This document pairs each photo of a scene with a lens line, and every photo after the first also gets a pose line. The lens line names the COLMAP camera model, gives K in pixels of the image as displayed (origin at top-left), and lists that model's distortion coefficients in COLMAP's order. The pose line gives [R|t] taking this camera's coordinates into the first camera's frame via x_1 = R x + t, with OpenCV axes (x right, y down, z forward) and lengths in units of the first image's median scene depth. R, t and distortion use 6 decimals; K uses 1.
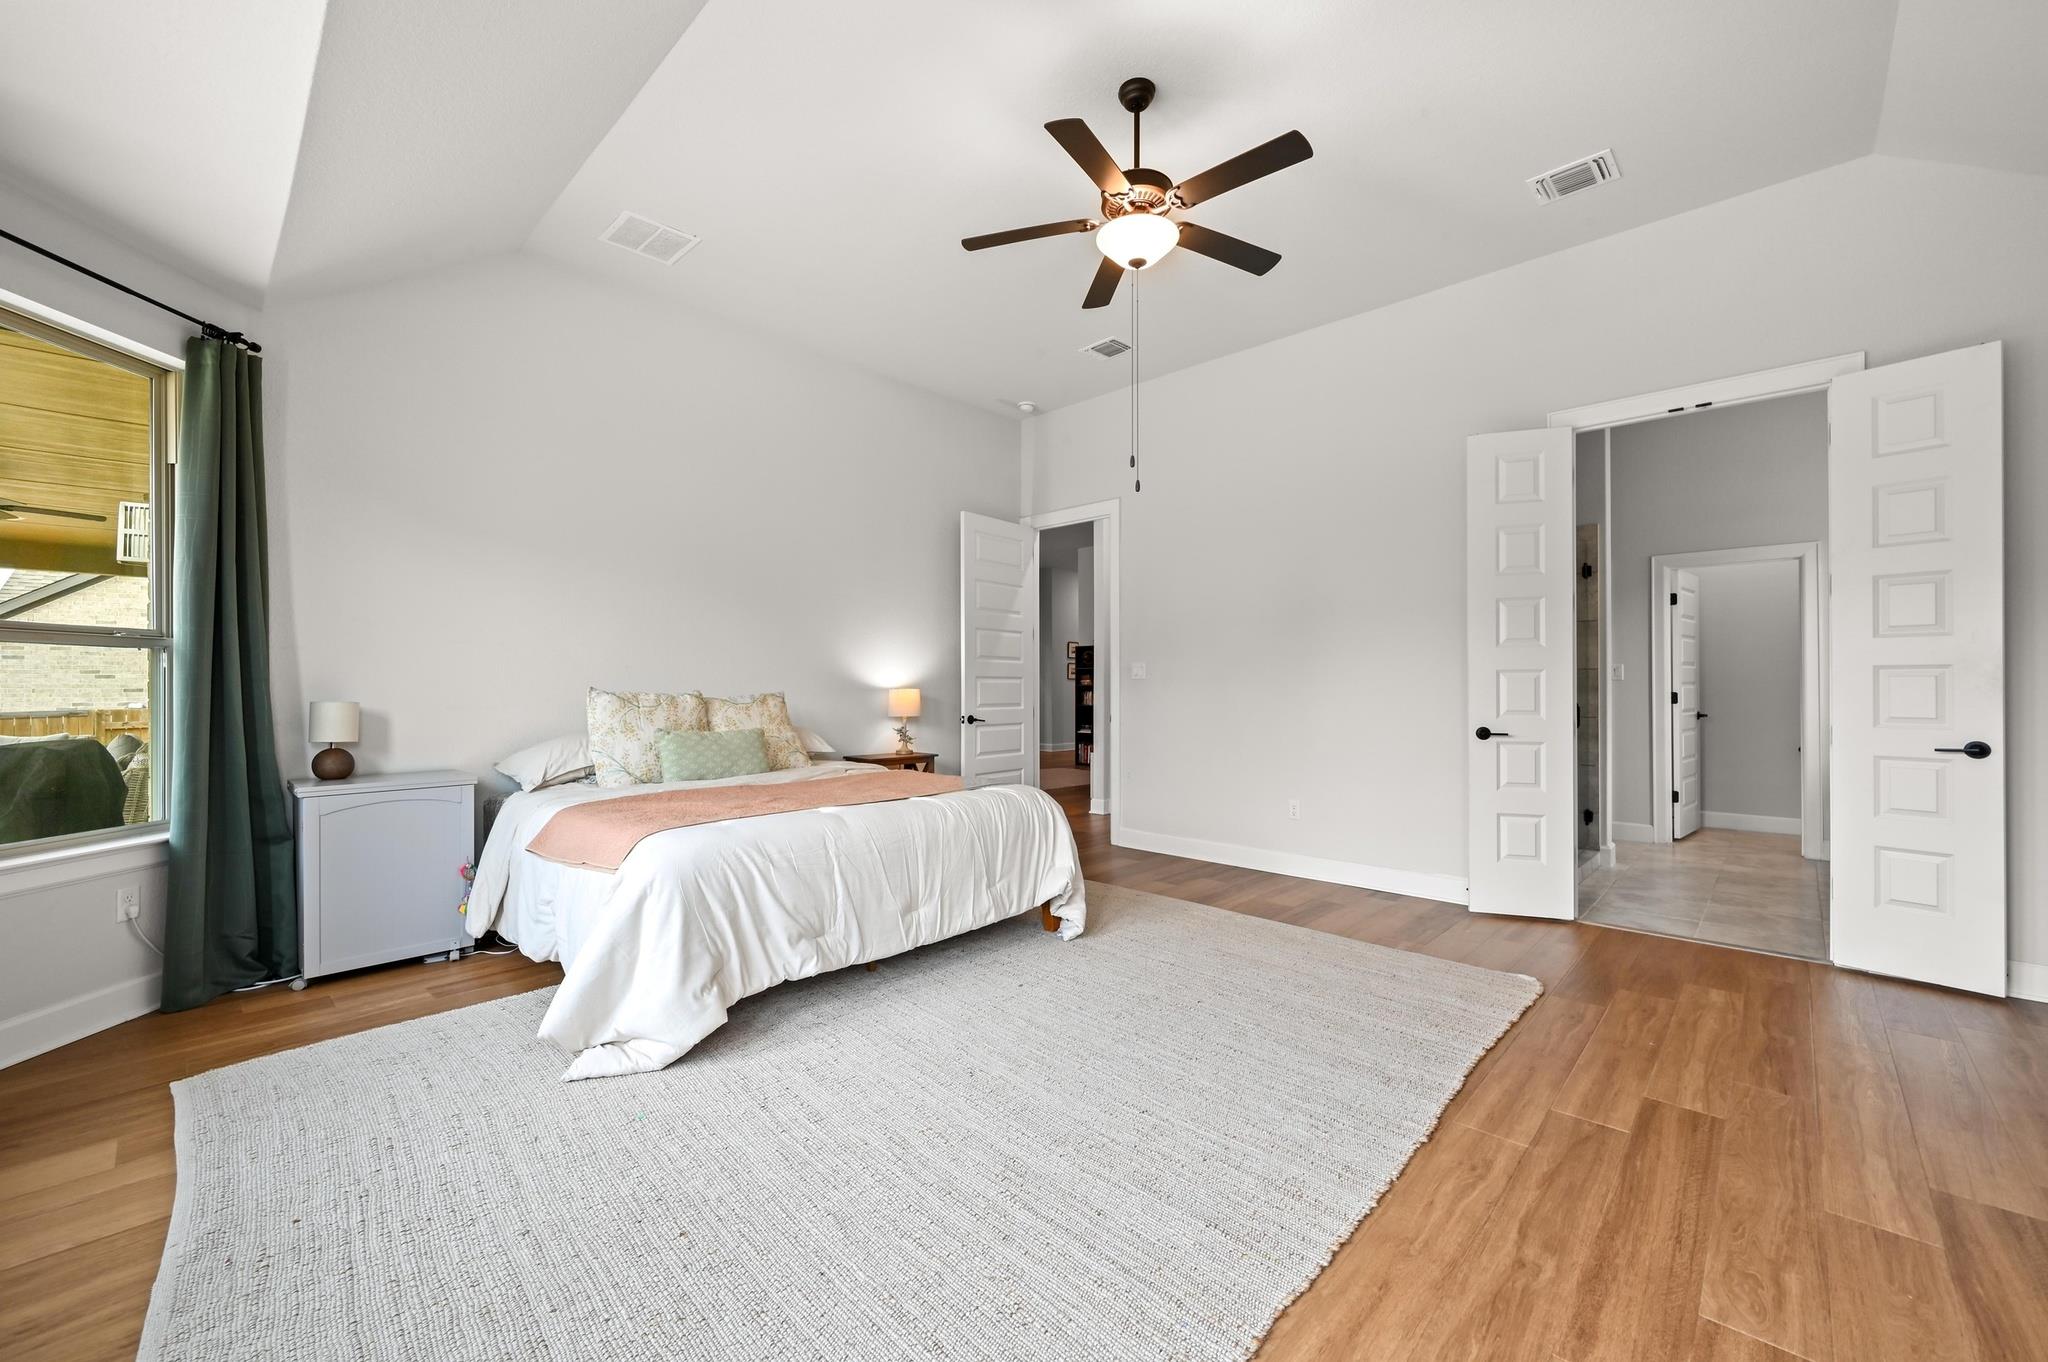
lens RADIAL K [[811.5, 0, 1026.1], [0, 811.5, 679.1], [0, 0, 1]] dist [-0.000632, 0.000830]
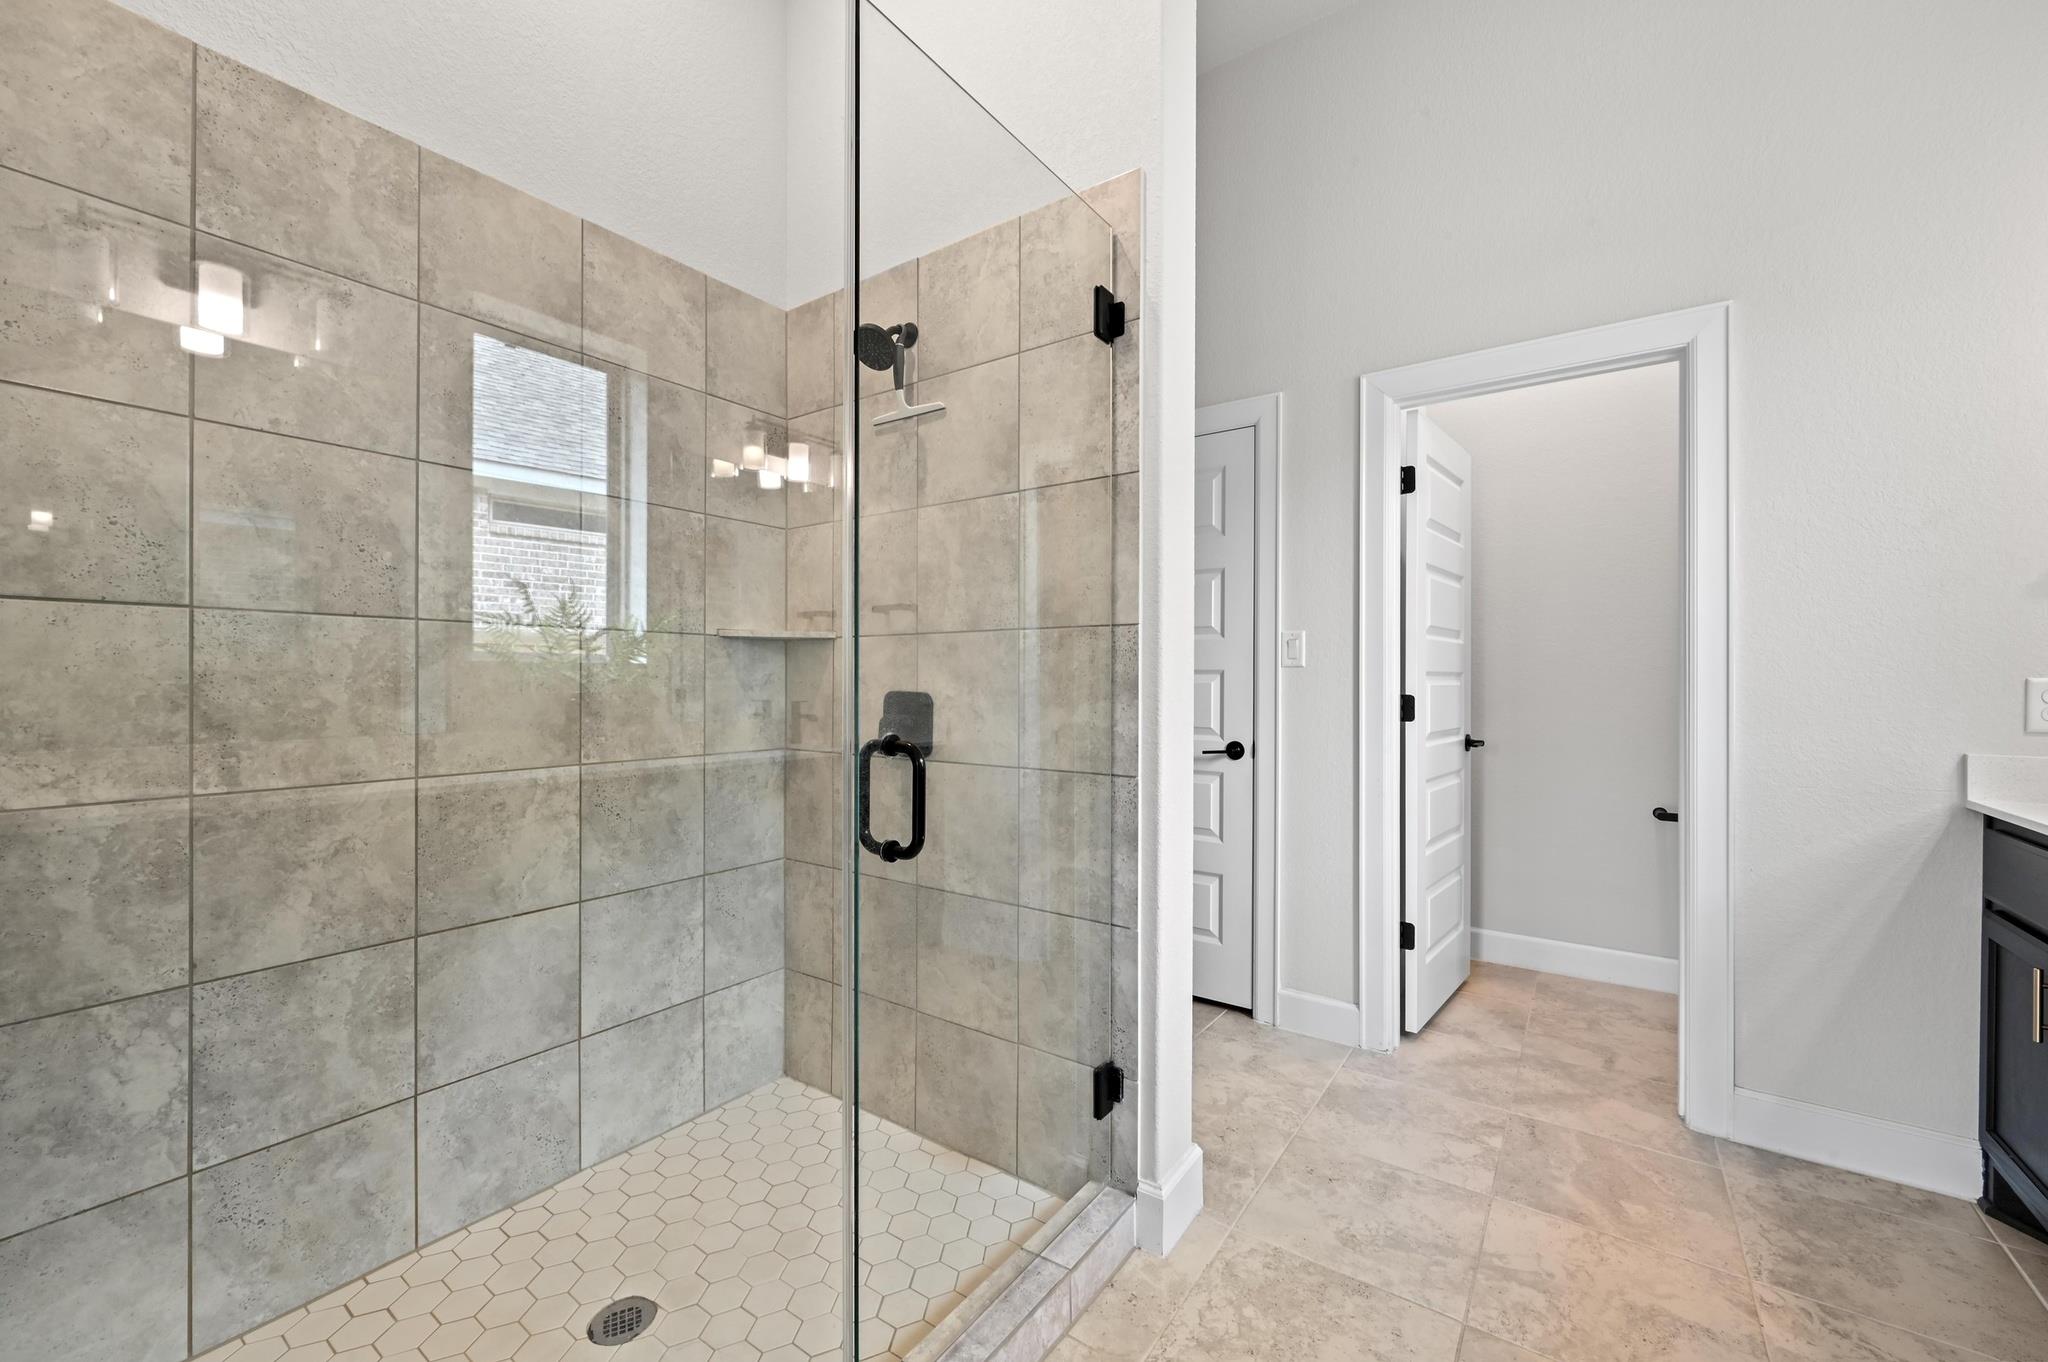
lens RADIAL K [[811.5, 0, 1021.7], [0, 811.5, 680.7], [0, 0, 1]] dist [-0.000632, 0.000830]
pose [[0.989944, 0.003423, 0.141422, 0.531598], [-0.004307, 0.999973, 0.005940, 0.006802], [-0.141398, -0.006490, 0.989932, 0.598096]]
